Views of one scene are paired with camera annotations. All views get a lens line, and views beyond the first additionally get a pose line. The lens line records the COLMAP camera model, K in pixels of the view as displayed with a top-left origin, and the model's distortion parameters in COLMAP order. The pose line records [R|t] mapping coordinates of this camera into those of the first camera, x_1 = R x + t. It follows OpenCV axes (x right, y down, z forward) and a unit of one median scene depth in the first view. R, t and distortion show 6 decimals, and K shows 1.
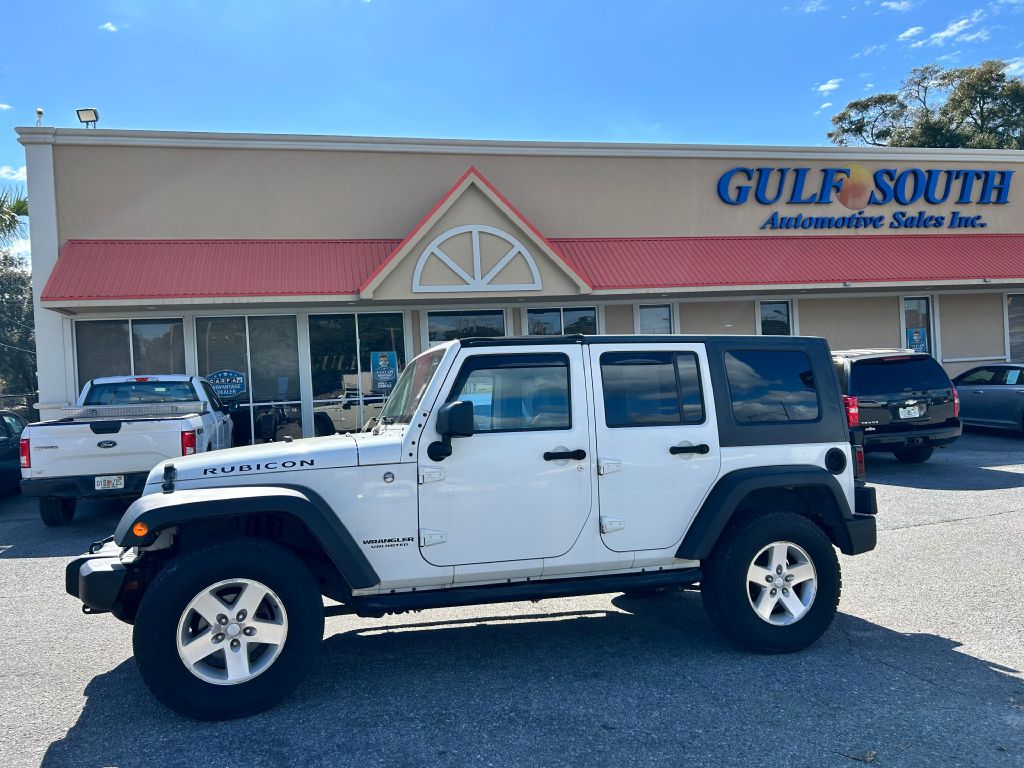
lens RADIAL K [[760.9, 0, 512.2], [0, 760.9, 388.9], [0, 0, 1]] dist [0.008326, 0.007507]
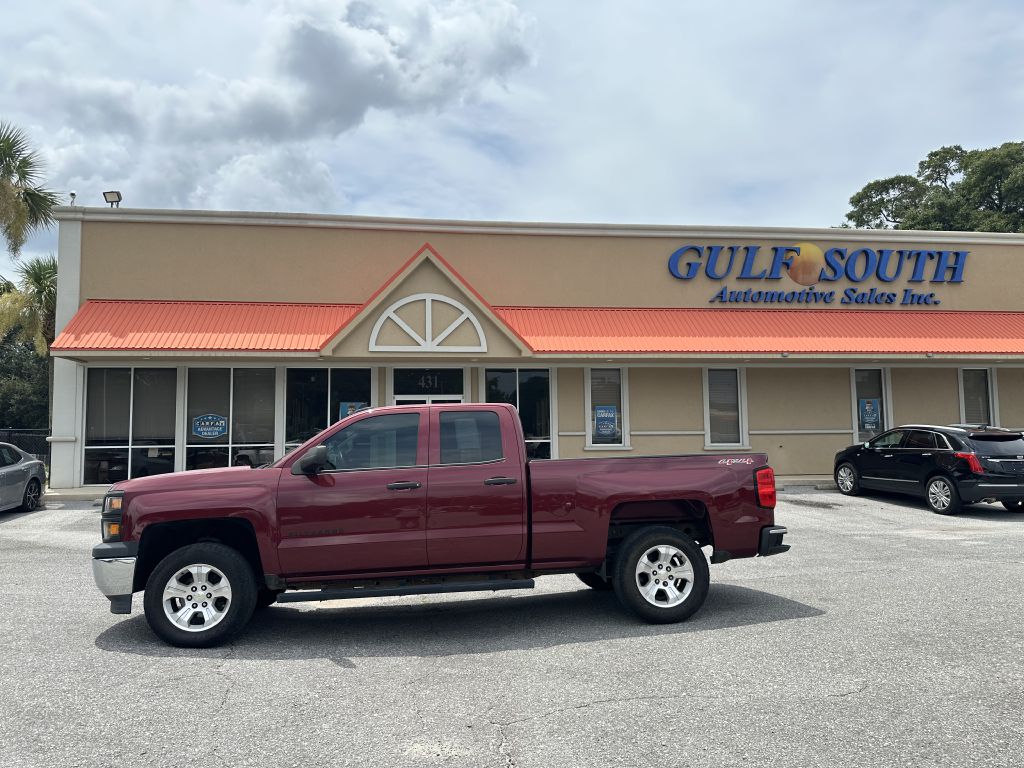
lens RADIAL K [[706.8, 0, 509.5], [0, 706.8, 386.9], [0, 0, 1]] dist [0.019229, -0.022581]
pose [[0.994120, 0.033371, -0.103017, 0.147130], [-0.040940, 0.996545, -0.072262, -0.006116], [0.100250, 0.076054, 0.992051, -0.010044]]
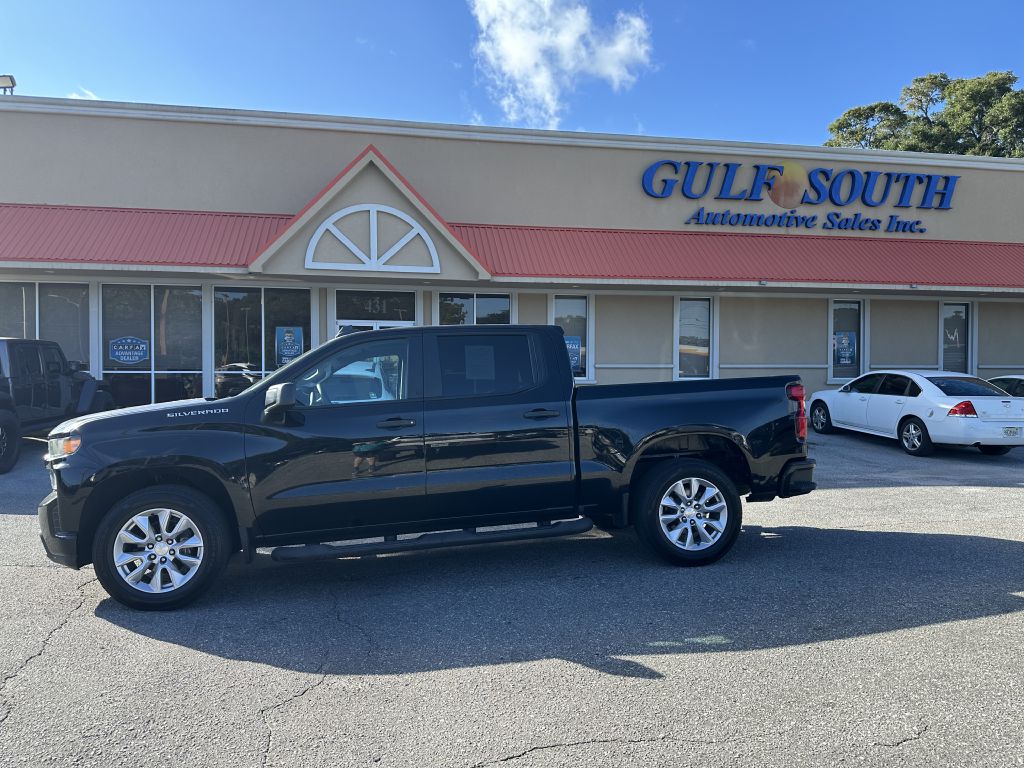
lens RADIAL K [[706.4, 0, 509.2], [0, 706.4, 385.3], [0, 0, 1]] dist [0.019825, -0.022091]
pose [[0.997149, 0.055489, -0.051134, 0.152213], [-0.054581, 0.998329, 0.018986, -0.004708], [0.052102, -0.016141, 0.998511, 0.063814]]
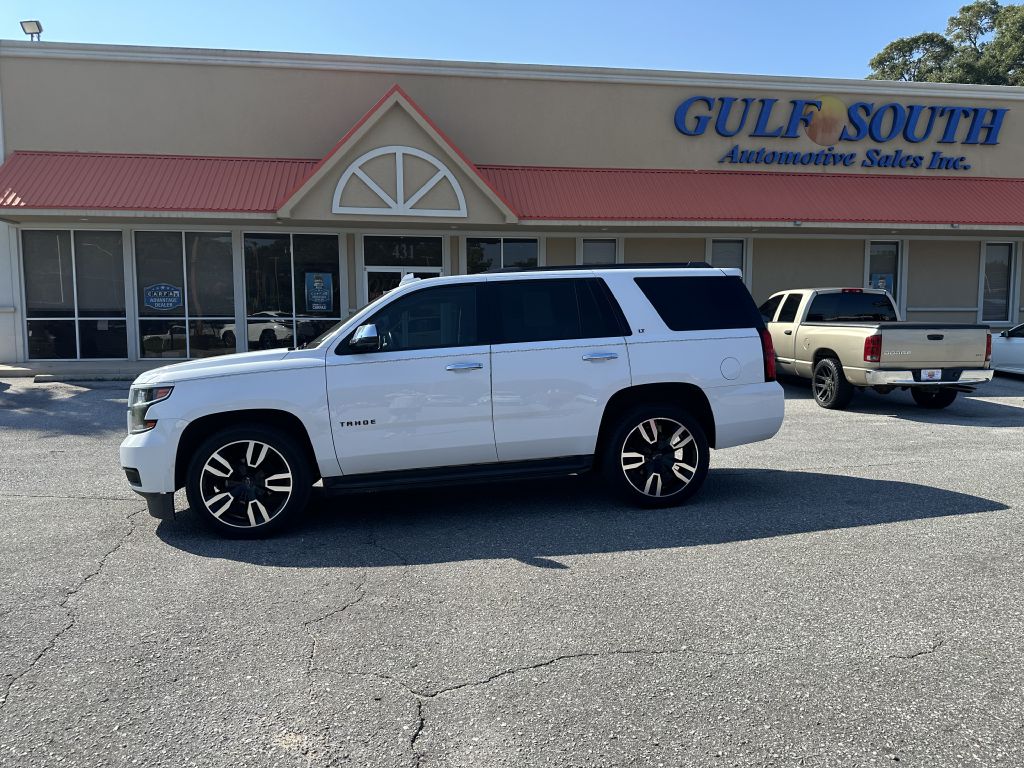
lens RADIAL K [[709.1, 0, 510.2], [0, 709.1, 383.6], [0, 0, 1]] dist [0.009009, -0.014030]
pose [[0.994718, 0.057199, -0.085229, 0.152618], [-0.049415, 0.994643, 0.090797, -0.000601], [0.089966, -0.086106, 0.992216, 0.059819]]
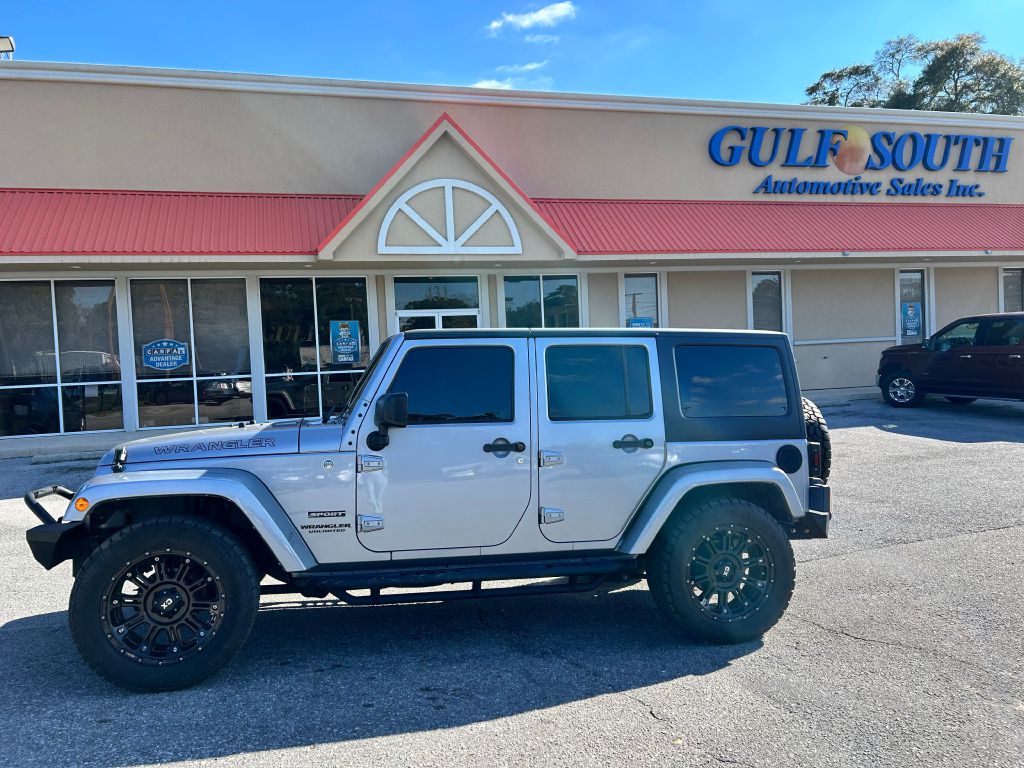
lens RADIAL K [[765.3, 0, 511.4], [0, 765.3, 388.3], [0, 0, 1]] dist [0.009126, 0.001645]
pose [[0.998676, 0.005543, 0.051148, -0.015341], [-0.007151, 0.999484, 0.031299, 0.001065], [-0.050948, -0.031624, 0.998200, 0.071370]]
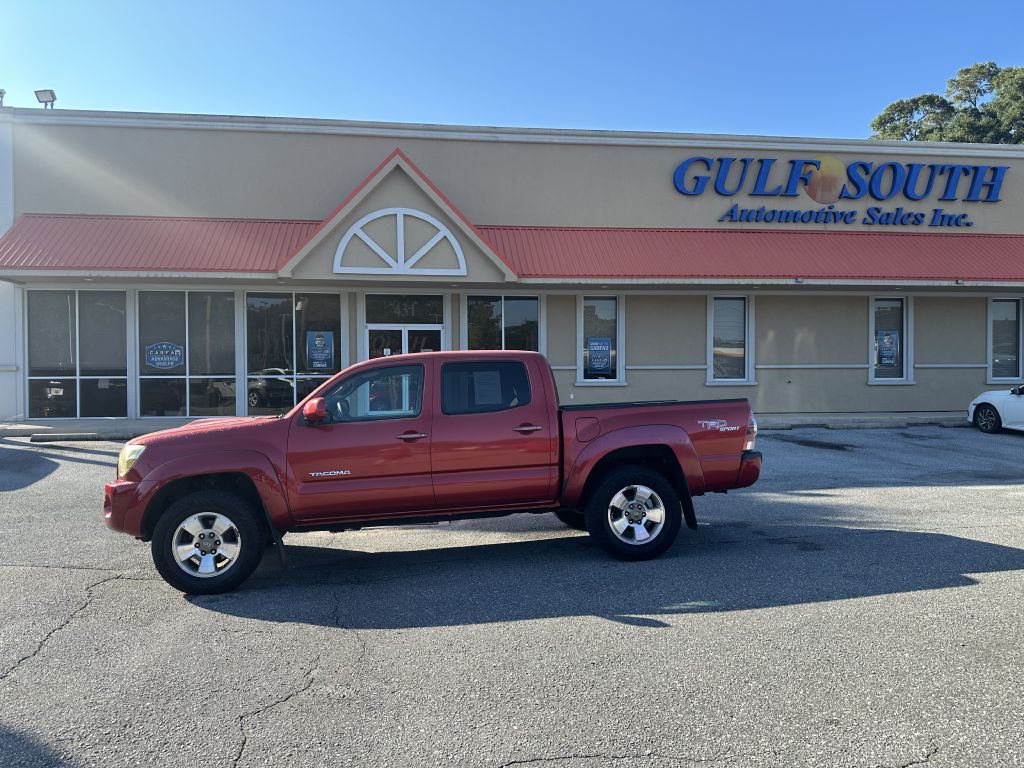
lens RADIAL K [[706.8, 0, 509.5], [0, 706.8, 386.9], [0, 0, 1]] dist [0.019229, -0.022581]
pose [[0.993144, 0.049045, -0.106107, 0.163930], [-0.047348, 0.998708, 0.018455, -0.003590], [0.106875, -0.013305, 0.994183, 0.071152]]
